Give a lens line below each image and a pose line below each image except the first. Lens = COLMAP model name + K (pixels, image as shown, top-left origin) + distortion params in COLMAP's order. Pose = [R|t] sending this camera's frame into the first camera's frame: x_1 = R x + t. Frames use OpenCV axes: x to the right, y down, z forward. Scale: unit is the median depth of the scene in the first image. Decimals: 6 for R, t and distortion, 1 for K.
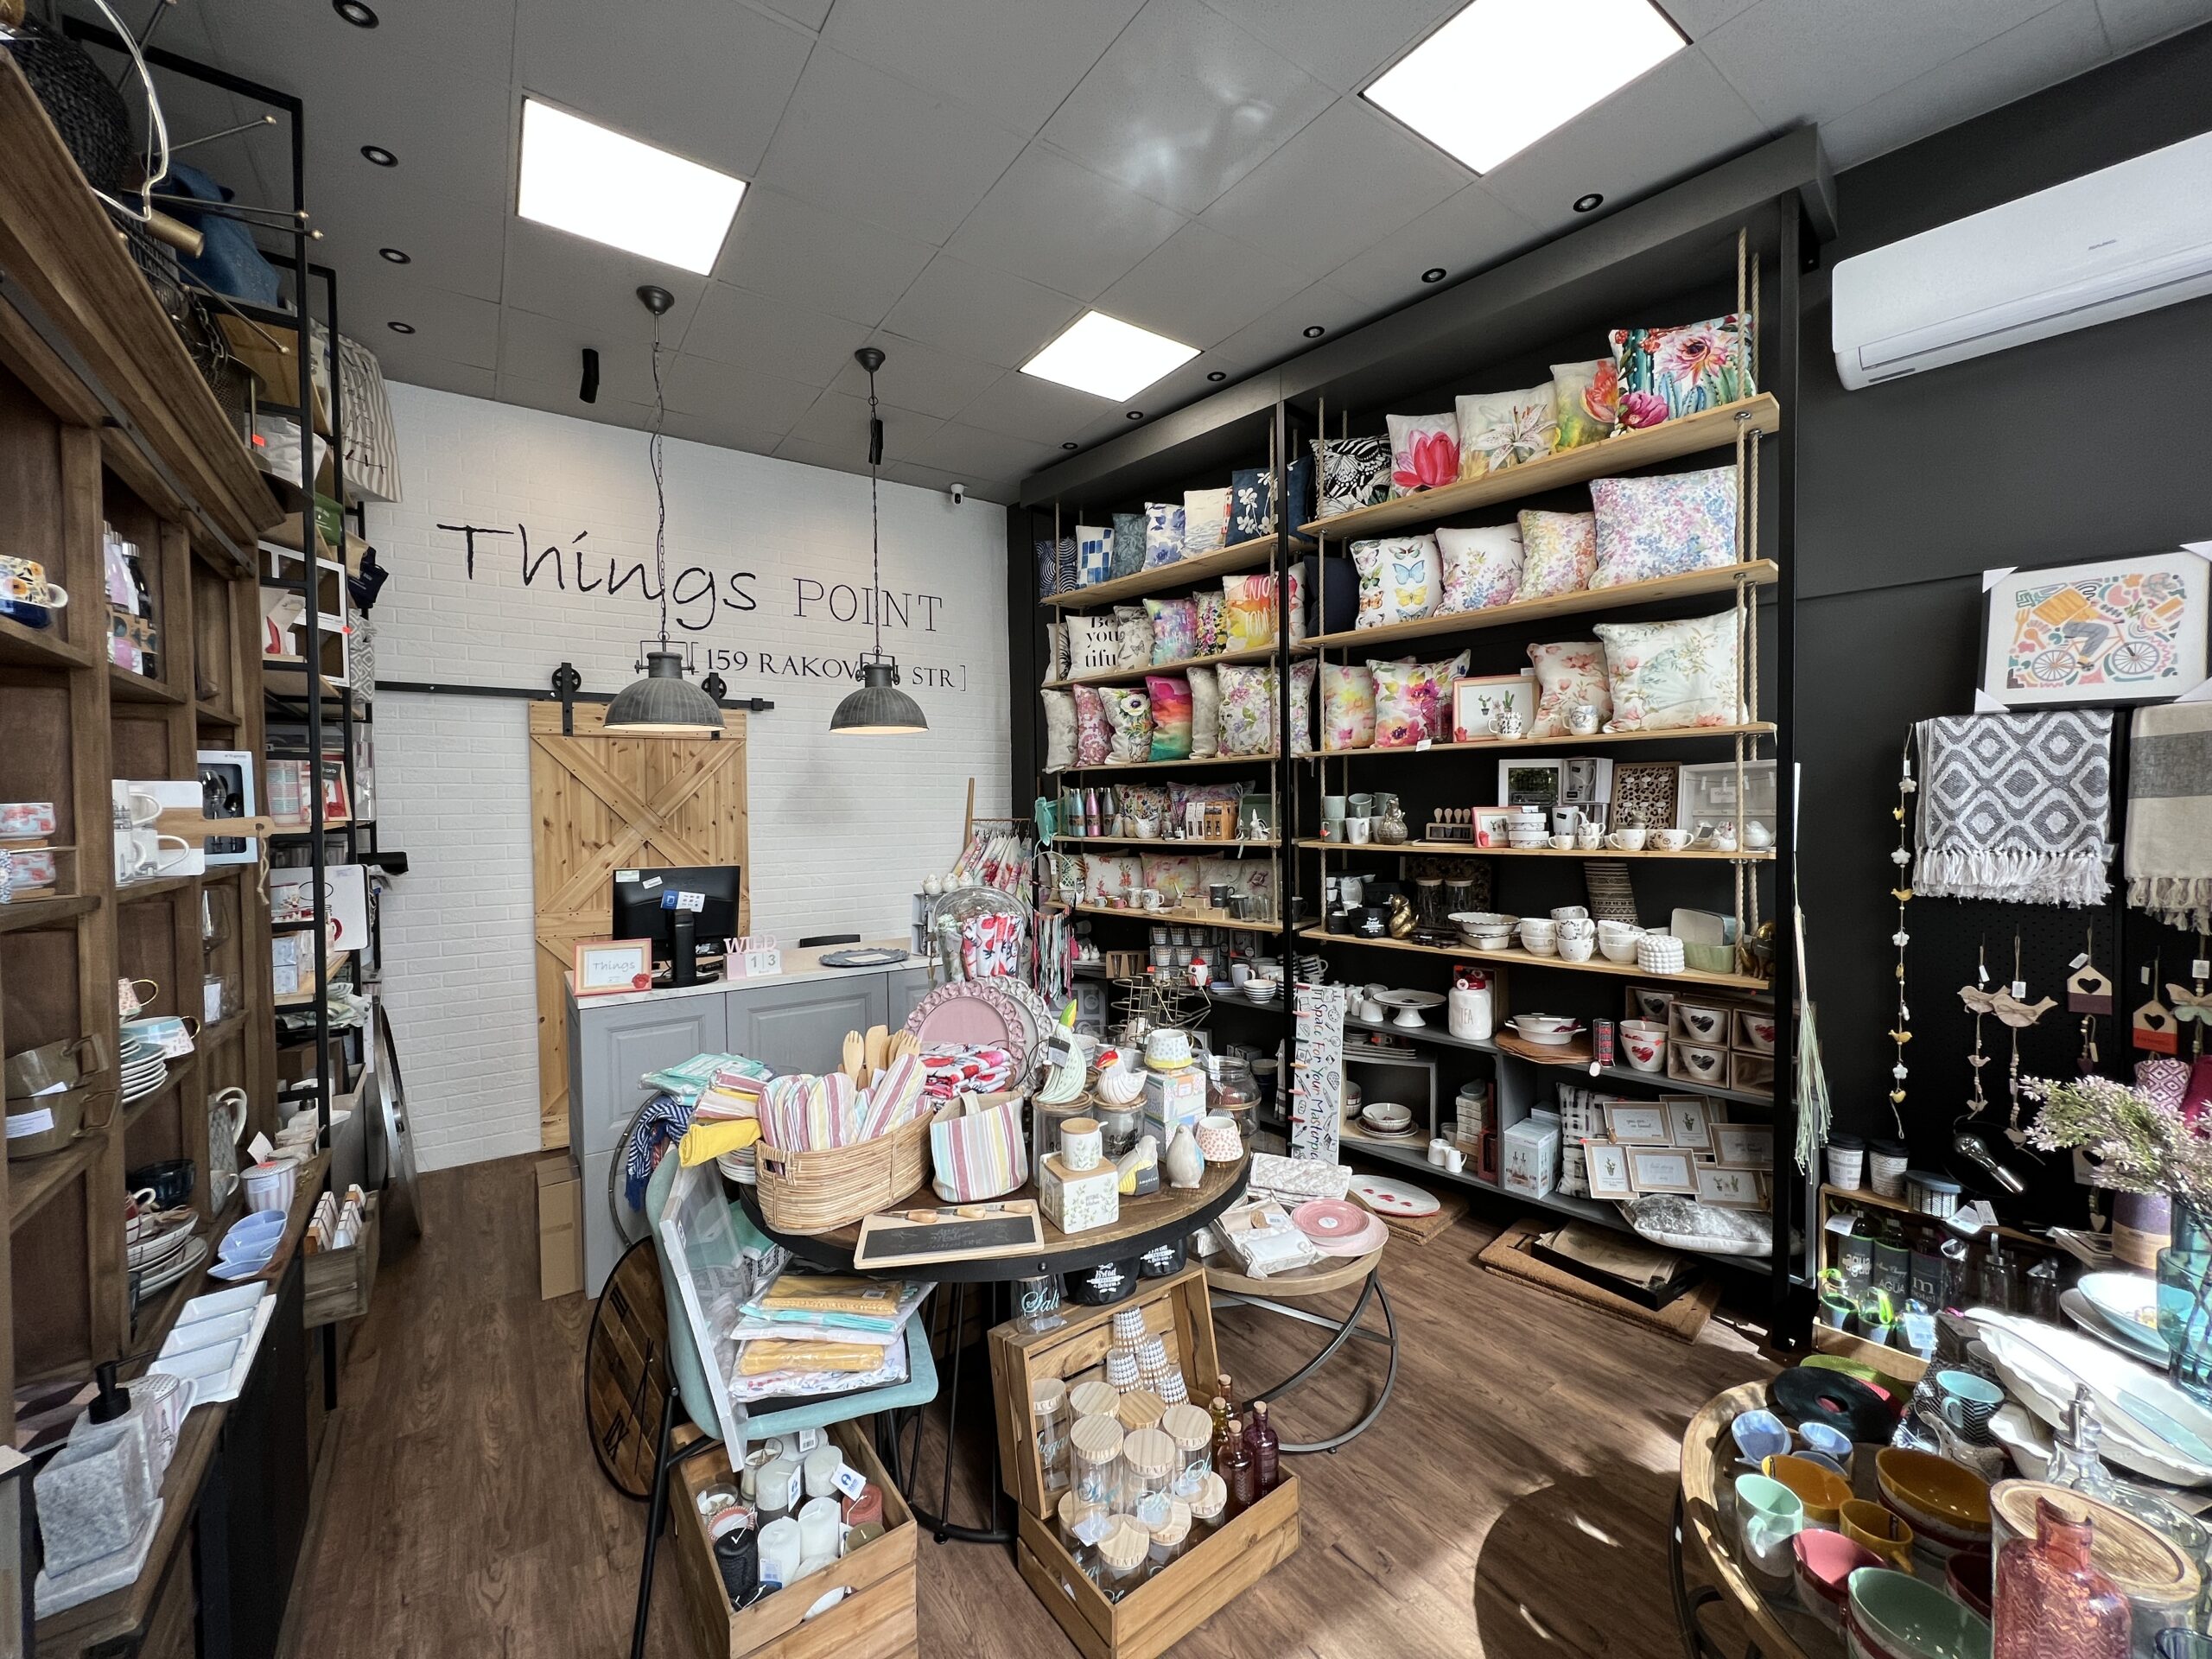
lens RADIAL K [[883.1, 0, 1101.4], [0, 883.1, 827.0], [0, 0, 1]] dist [-0.001165, 0.000674]
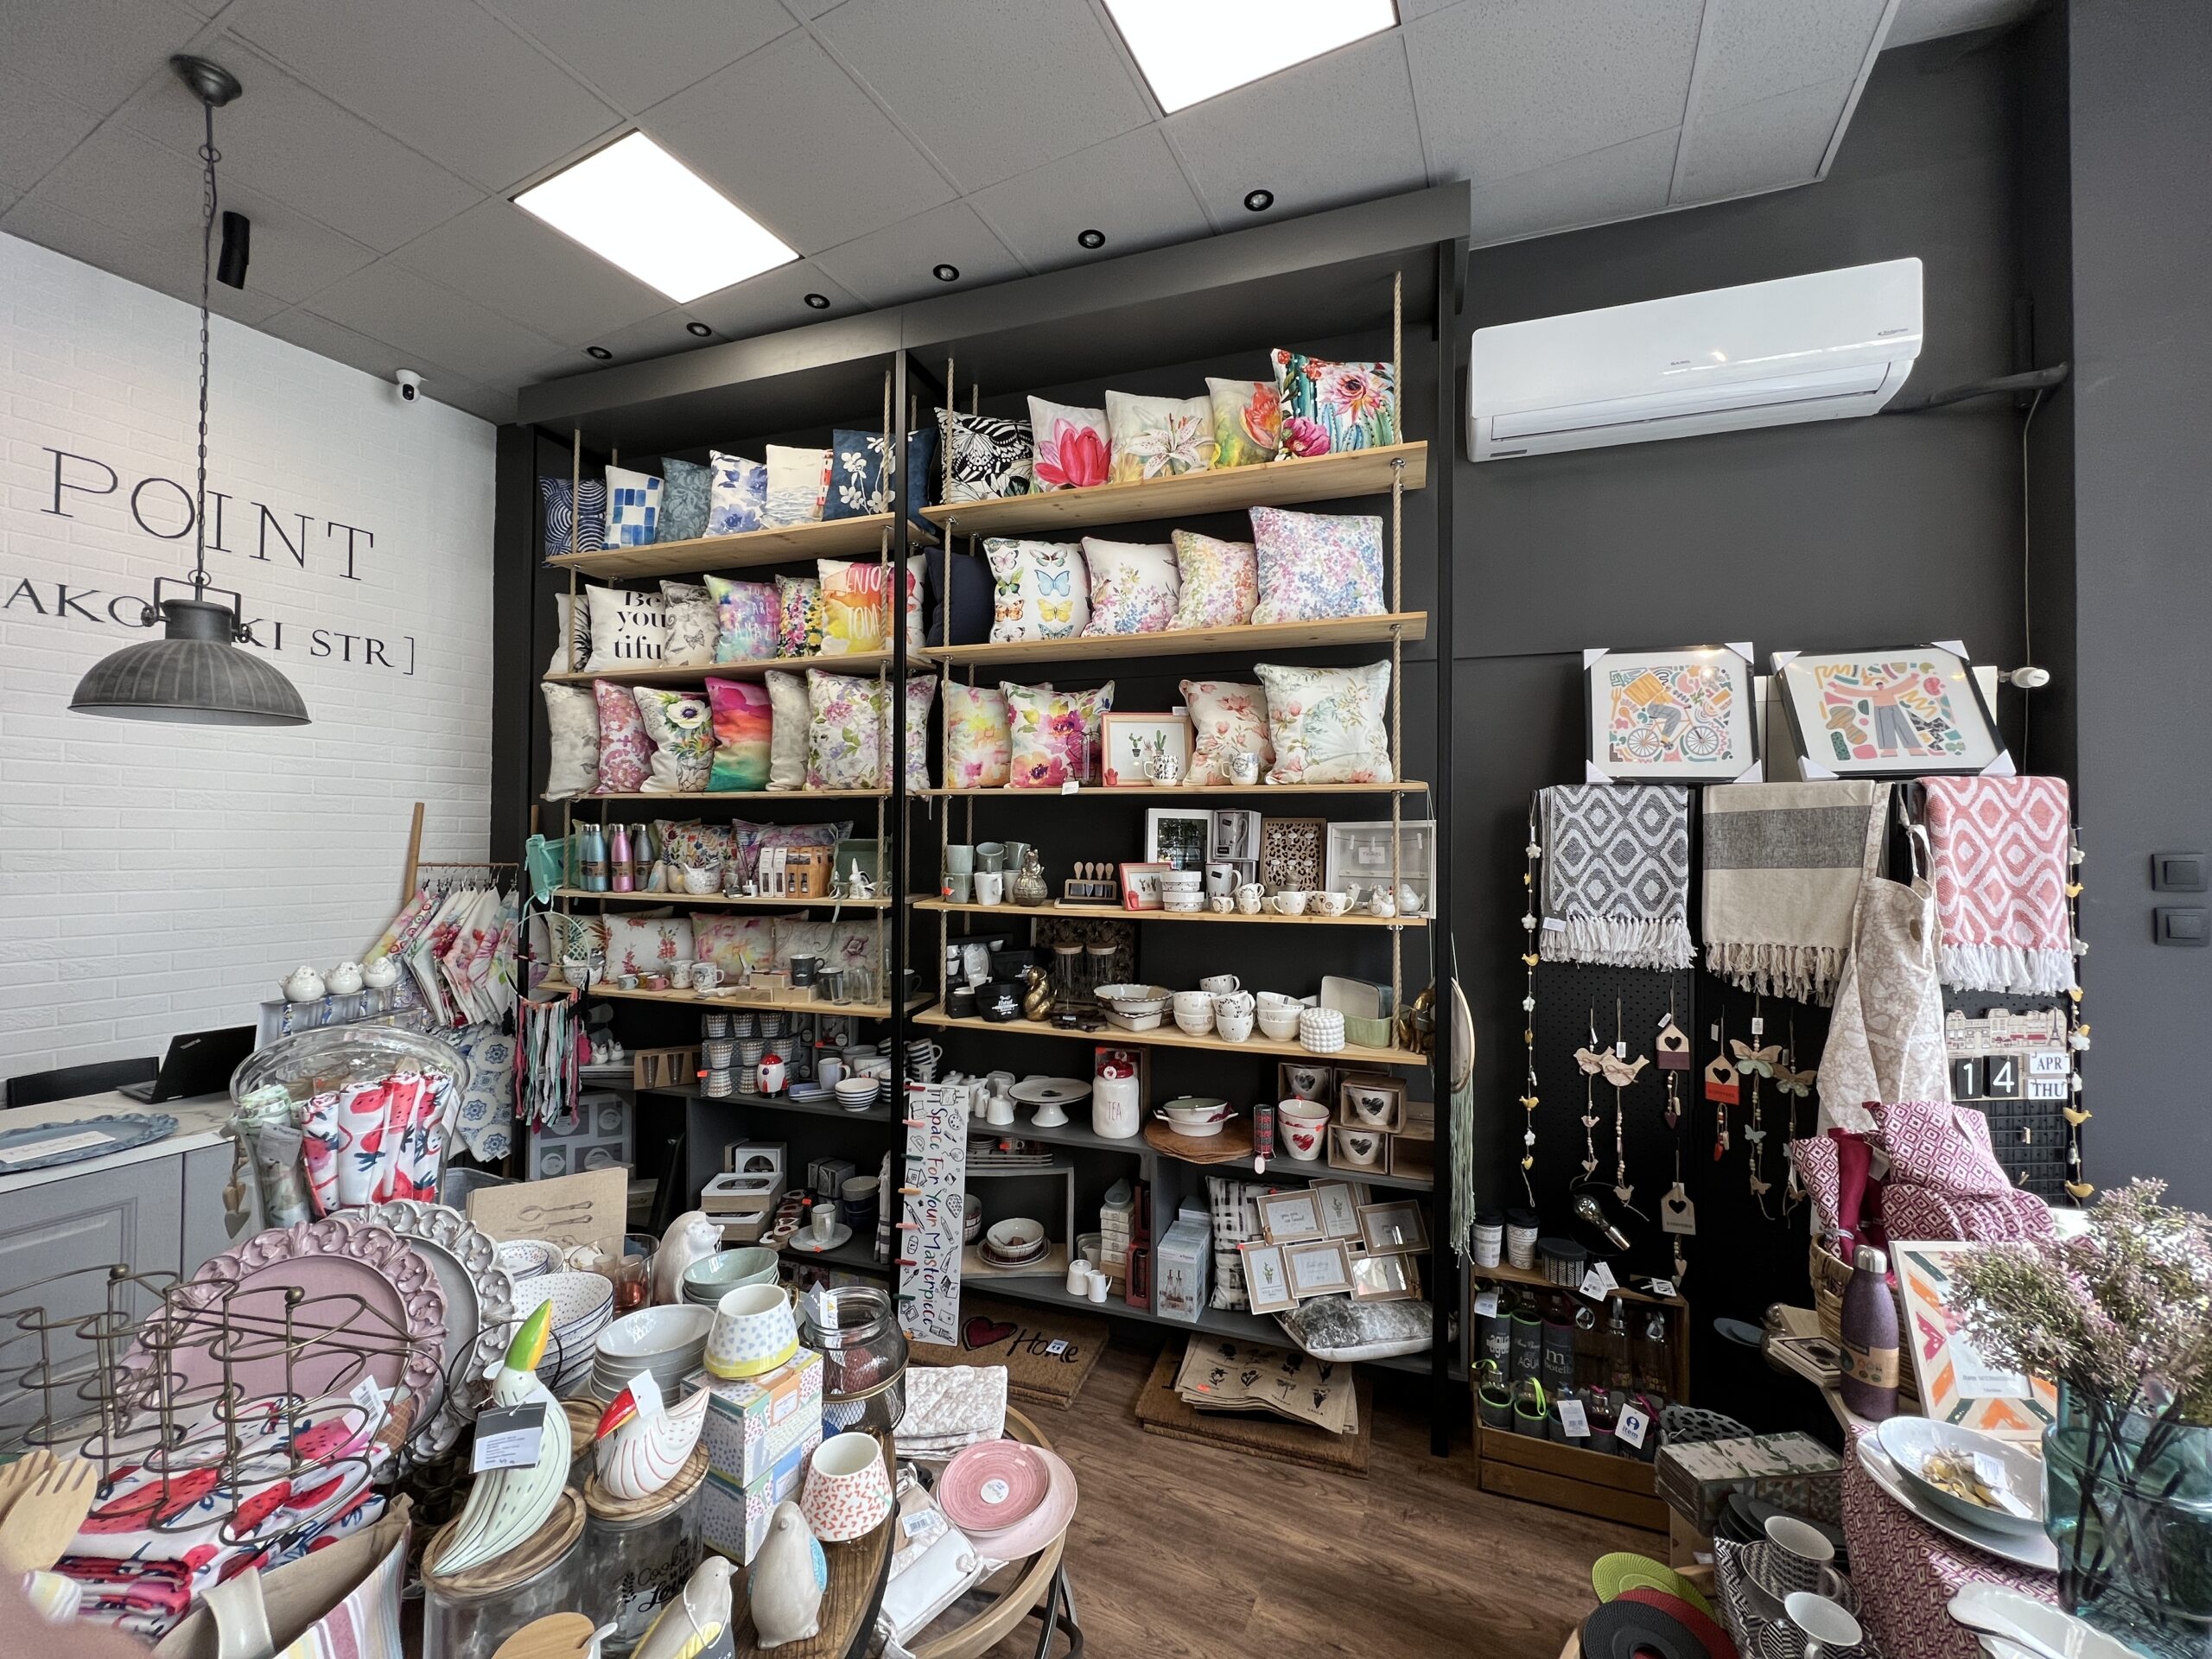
lens RADIAL K [[883.1, 0, 1100.7], [0, 883.1, 826.4], [0, 0, 1]] dist [-0.001165, 0.000674]
pose [[0.884677, 0.026244, 0.465465, 0.002450], [-0.008177, 0.999134, -0.040791, -0.024136], [-0.466132, 0.032281, 0.884126, 0.268846]]
